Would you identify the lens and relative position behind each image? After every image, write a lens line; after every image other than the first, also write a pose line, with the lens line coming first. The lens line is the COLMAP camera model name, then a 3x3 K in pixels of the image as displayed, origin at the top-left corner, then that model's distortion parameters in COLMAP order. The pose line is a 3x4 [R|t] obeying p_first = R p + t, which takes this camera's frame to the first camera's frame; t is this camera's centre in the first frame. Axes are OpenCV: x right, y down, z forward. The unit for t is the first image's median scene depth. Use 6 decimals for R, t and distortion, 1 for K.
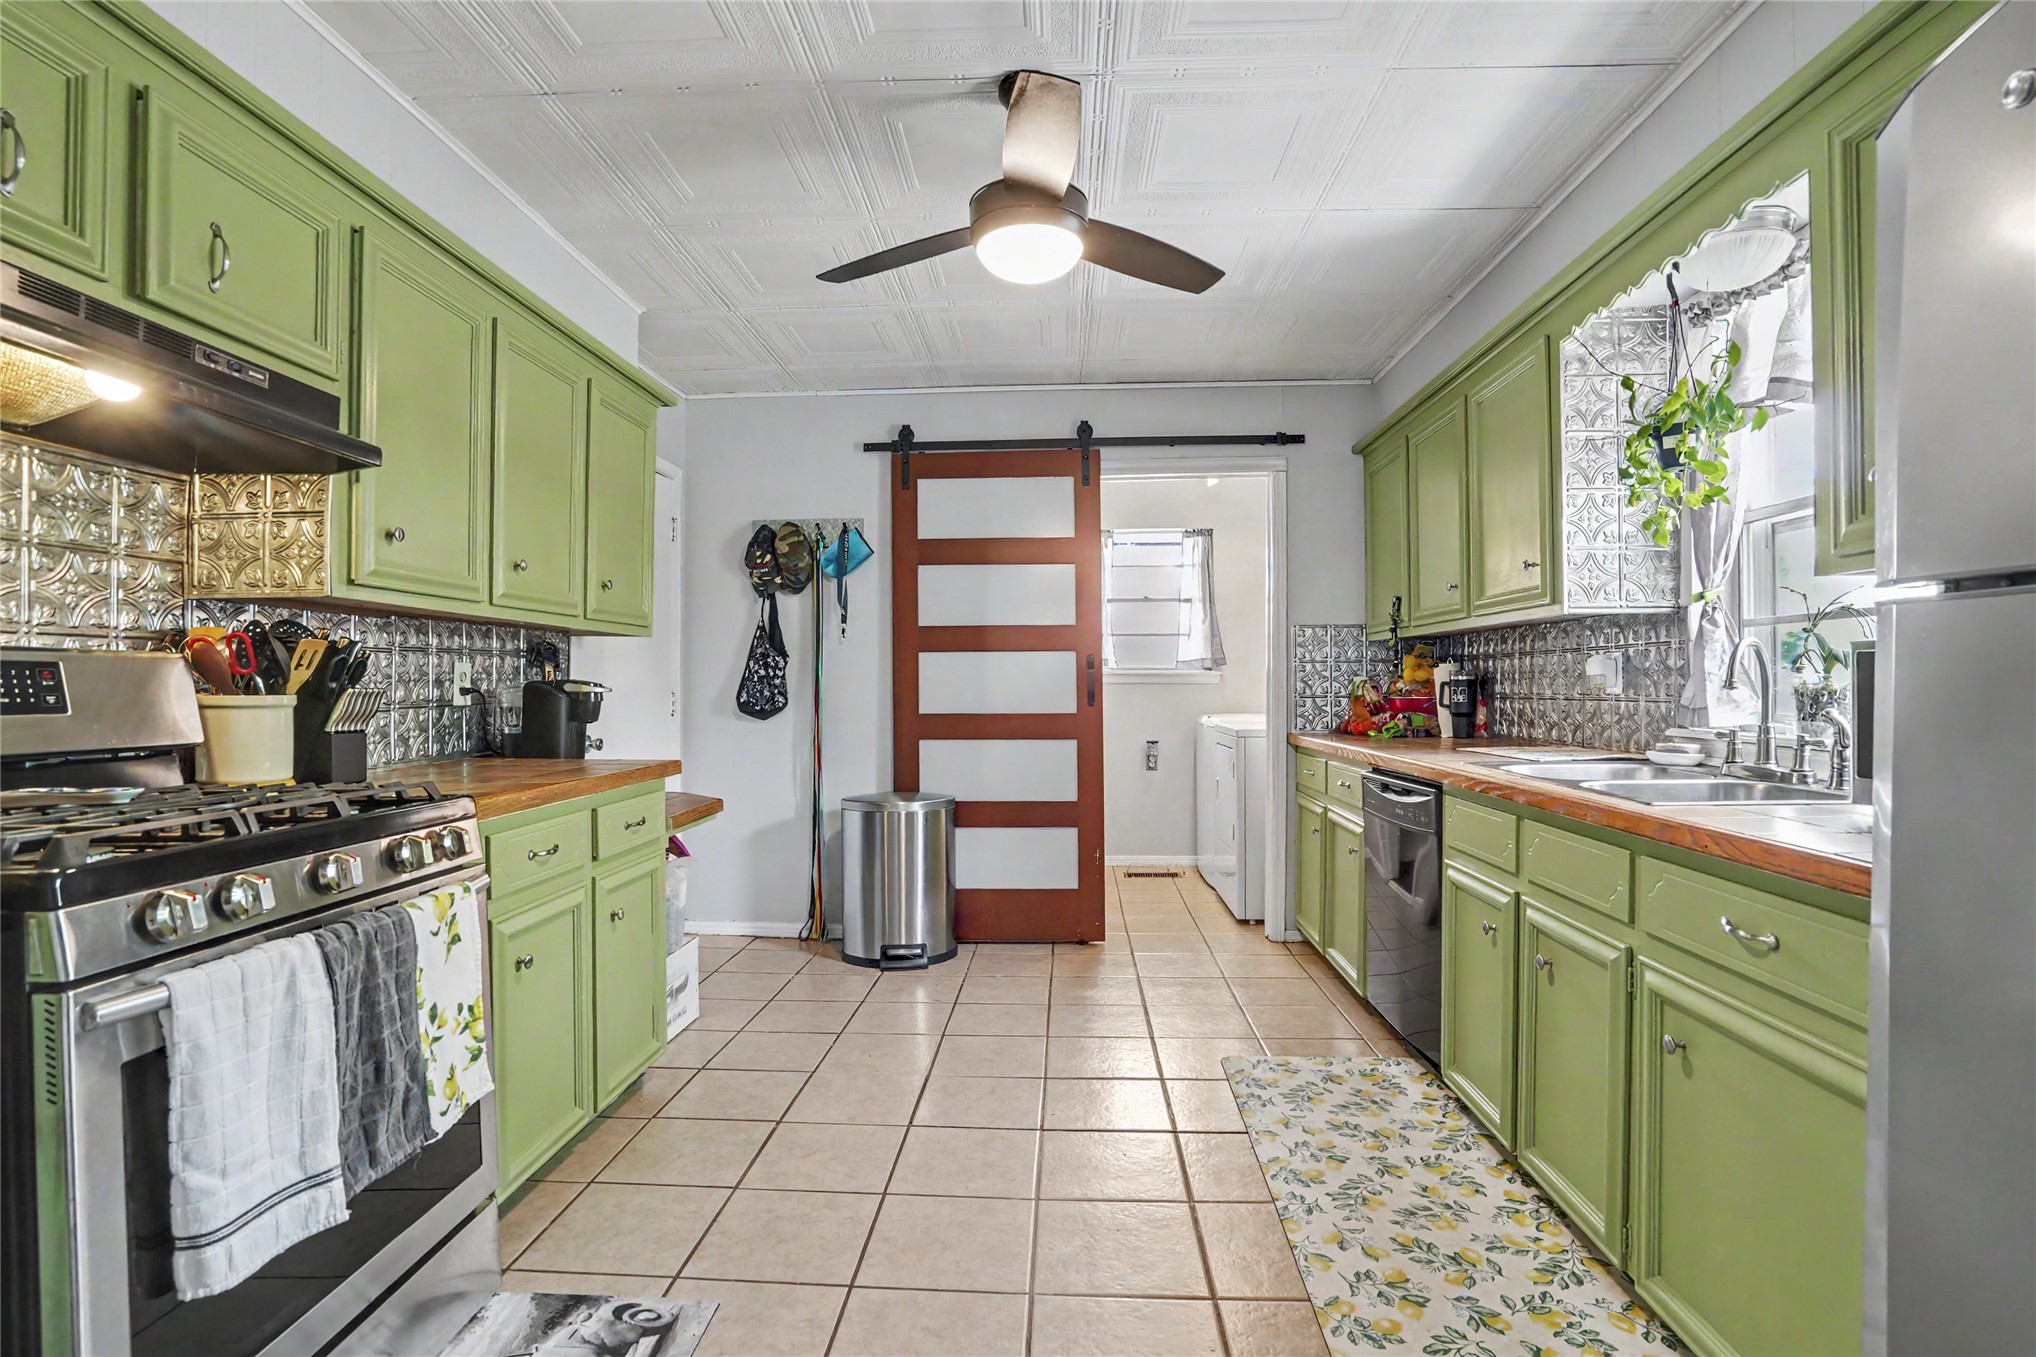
lens RADIAL K [[979.7, 0, 1023.4], [0, 979.7, 682.9], [0, 0, 1]] dist [-0.029347, 0.002503]
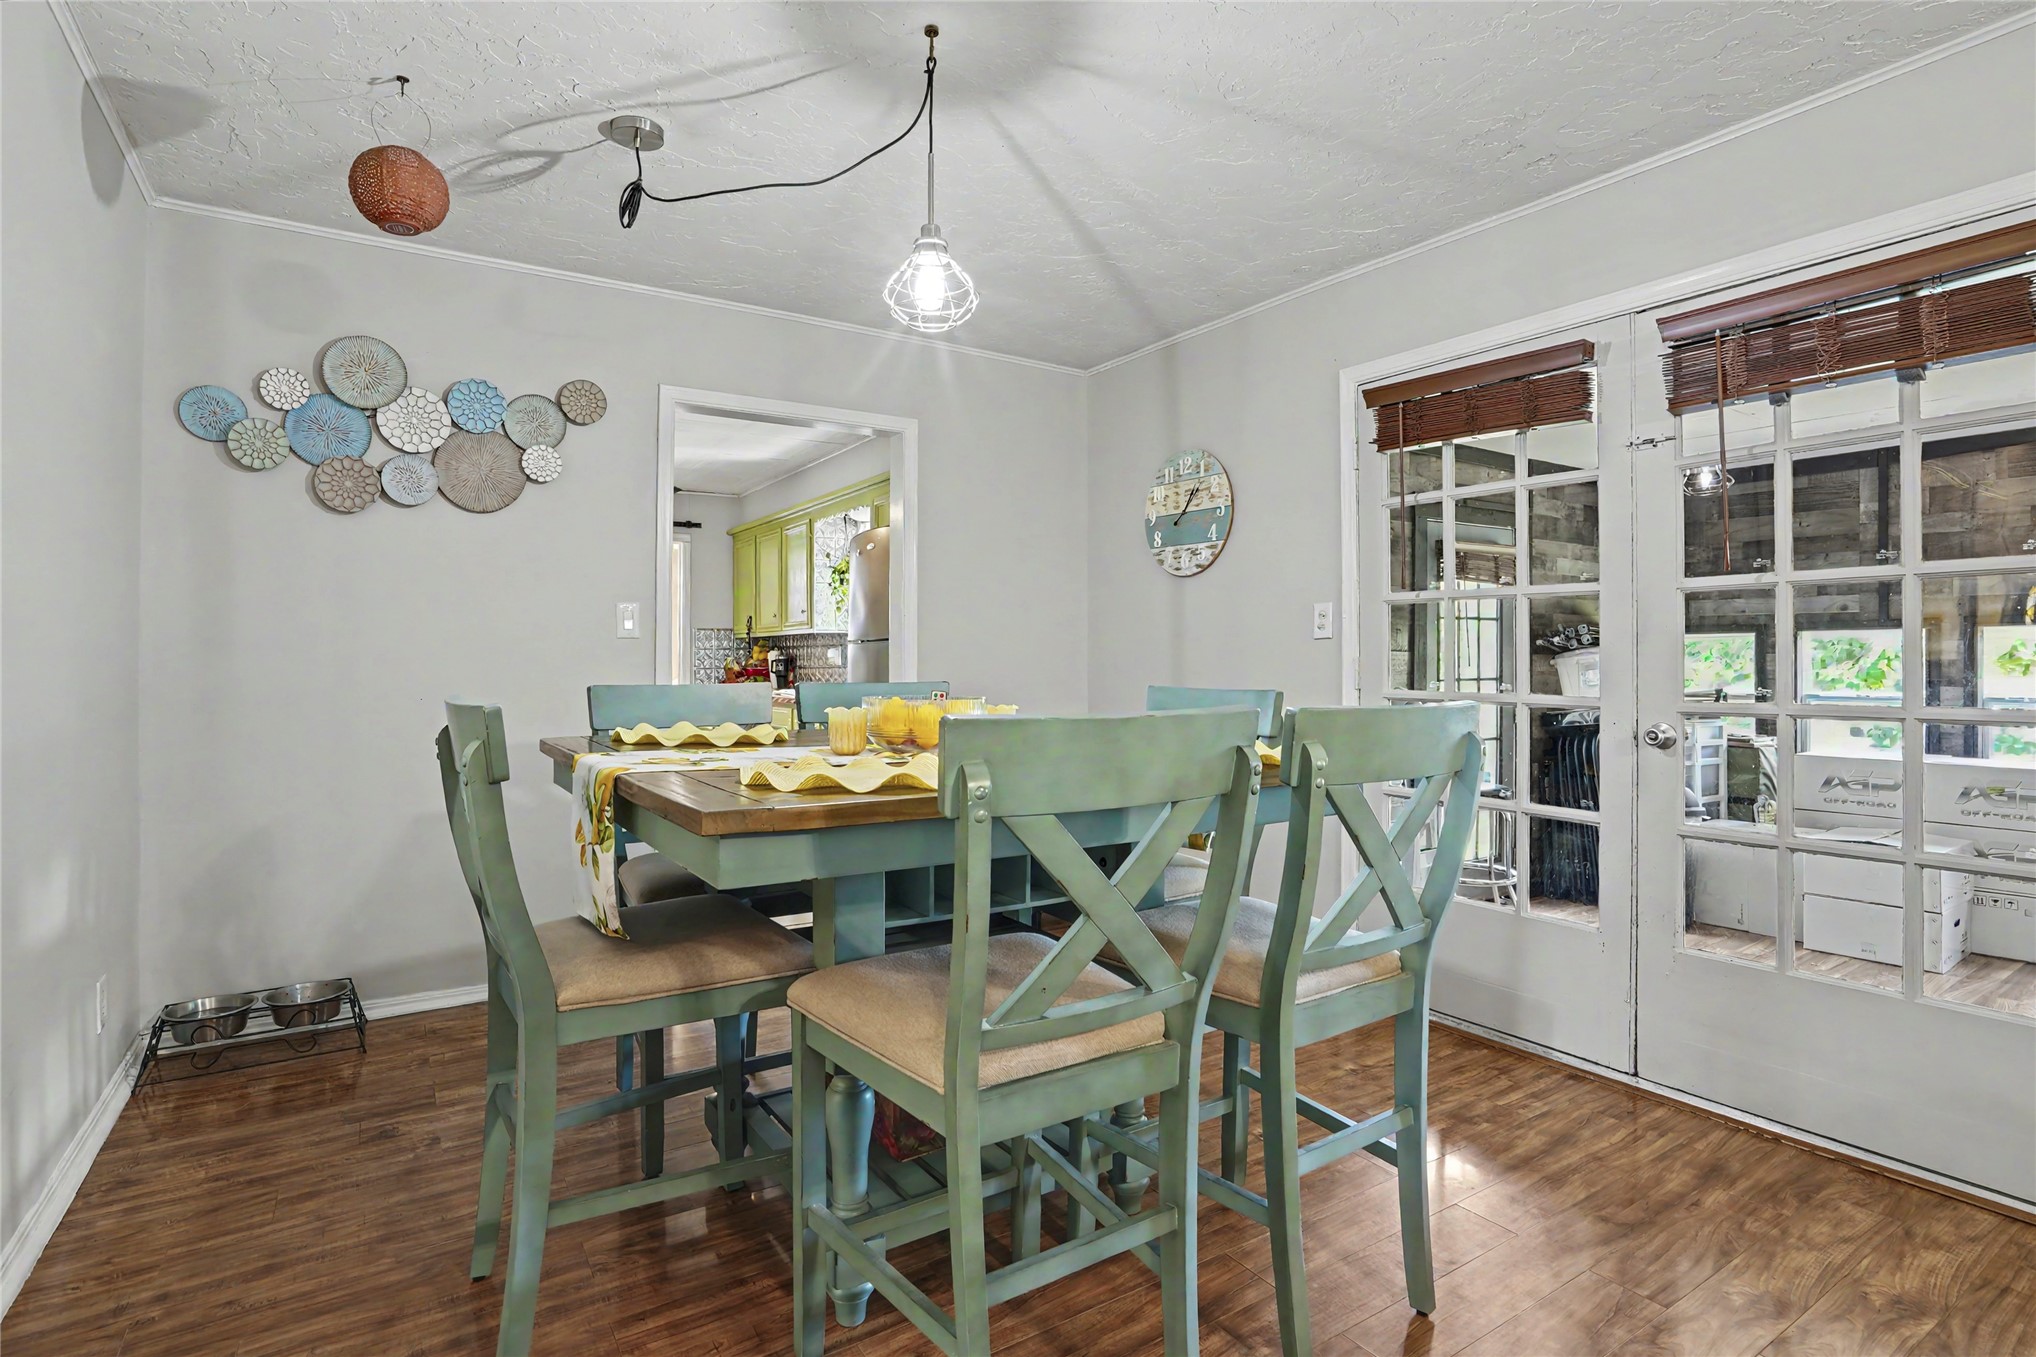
lens RADIAL K [[979.7, 0, 1027.2], [0, 979.7, 667.6], [0, 0, 1]] dist [-0.029347, 0.002503]
pose [[0.801372, 0.001304, 0.598165, -0.398626], [-0.002995, 0.999994, 0.001831, 0.010898], [-0.598159, -0.003259, 0.801371, -1.047345]]
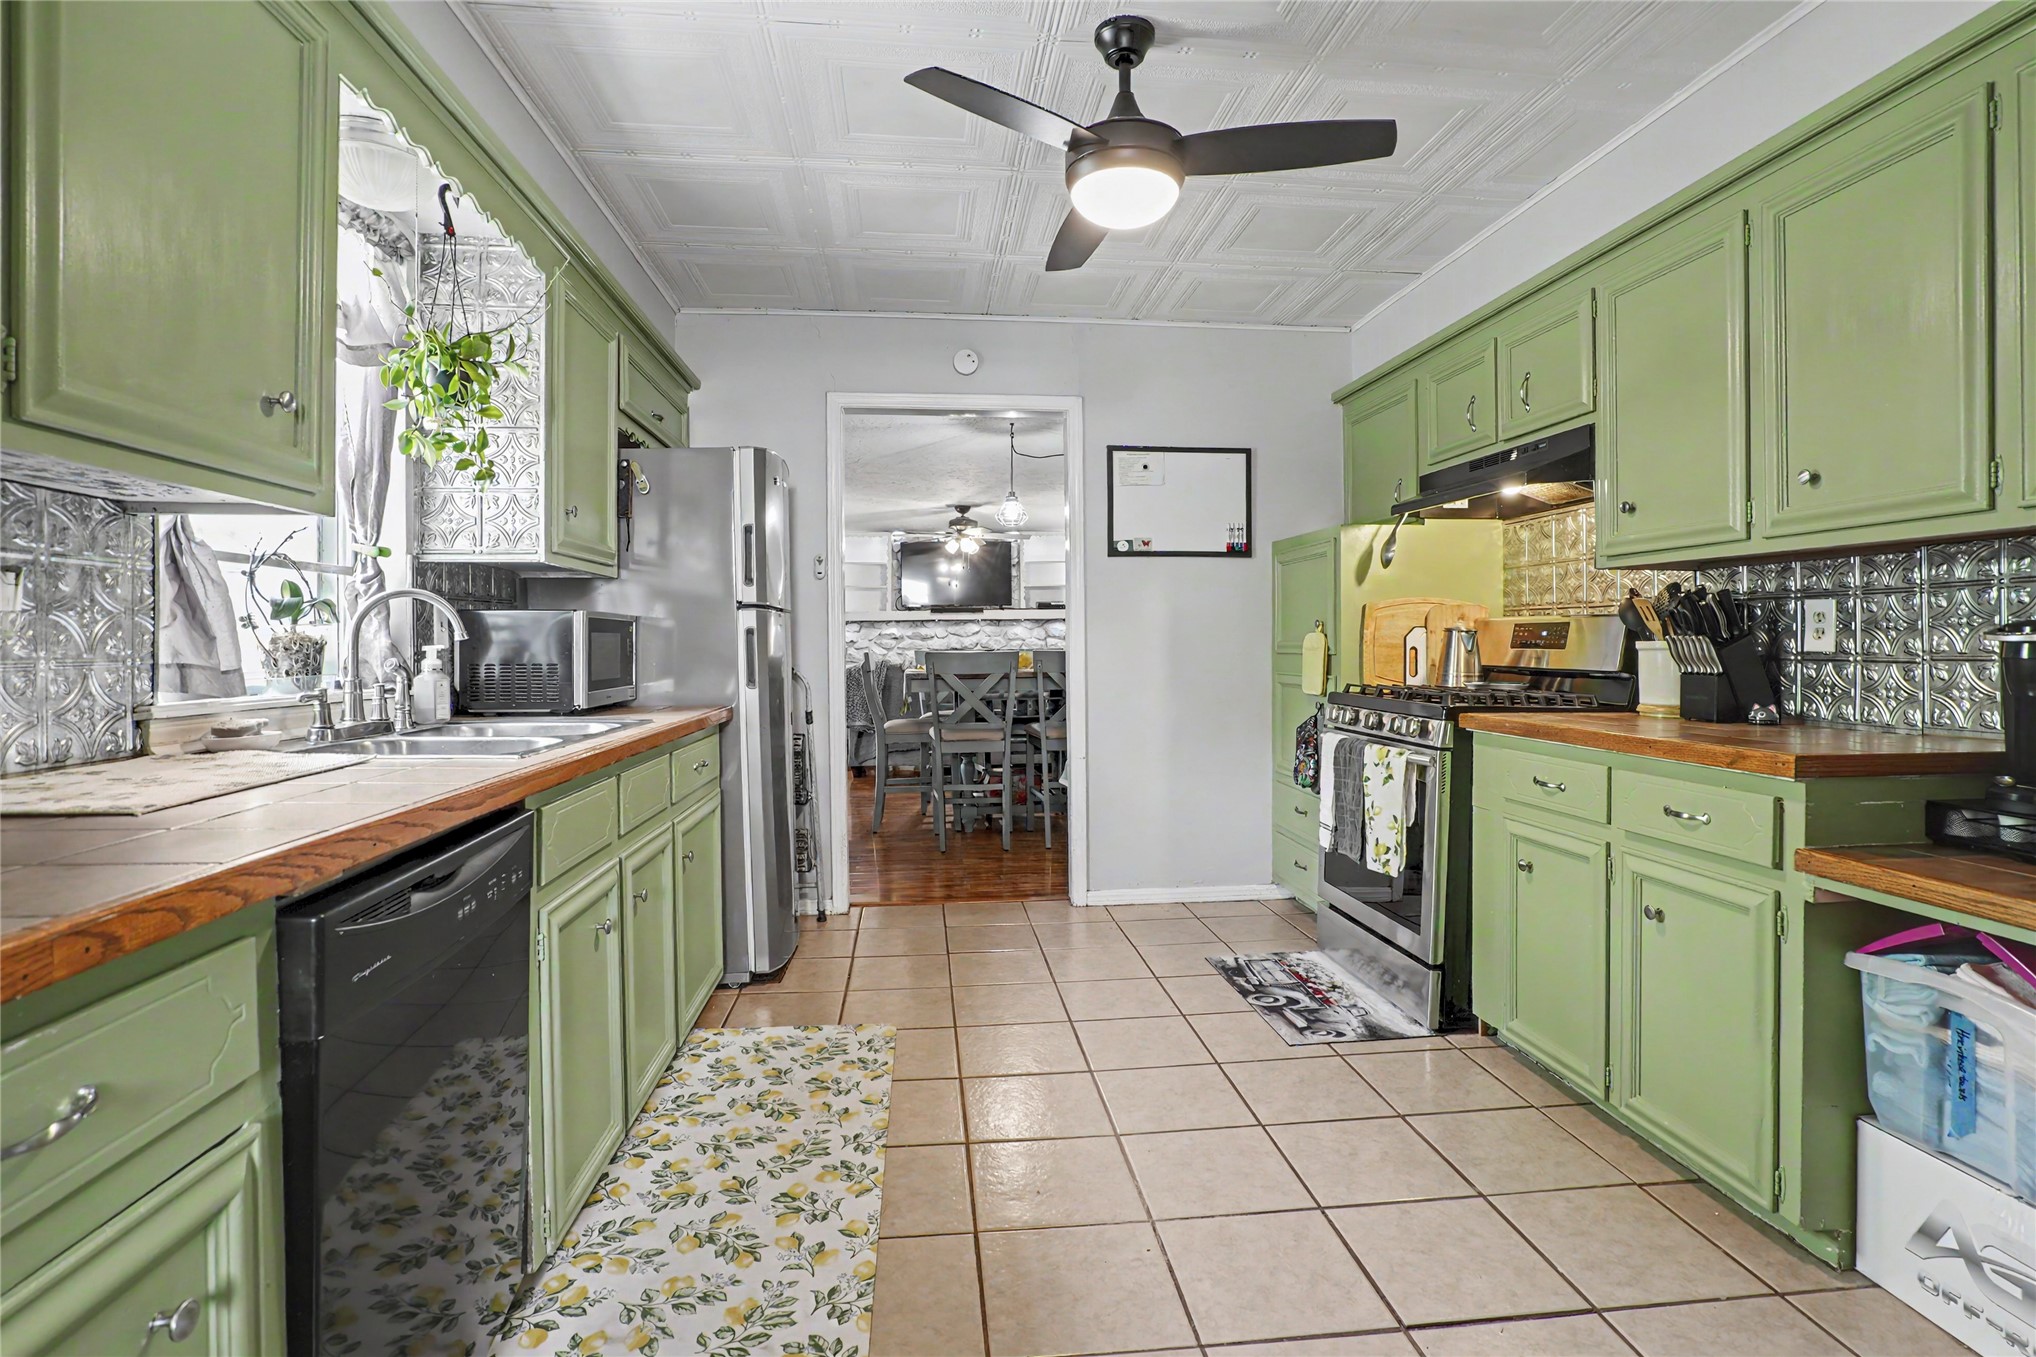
lens RADIAL K [[979.7, 0, 1013.9], [0, 979.7, 658.2], [0, 0, 1]] dist [-0.029347, 0.002503]
pose [[-0.990151, 0.005125, -0.139910, 0.109809], [0.003000, 0.999877, 0.015391, 0.004231], [0.139972, 0.014819, -0.990045, 0.832855]]
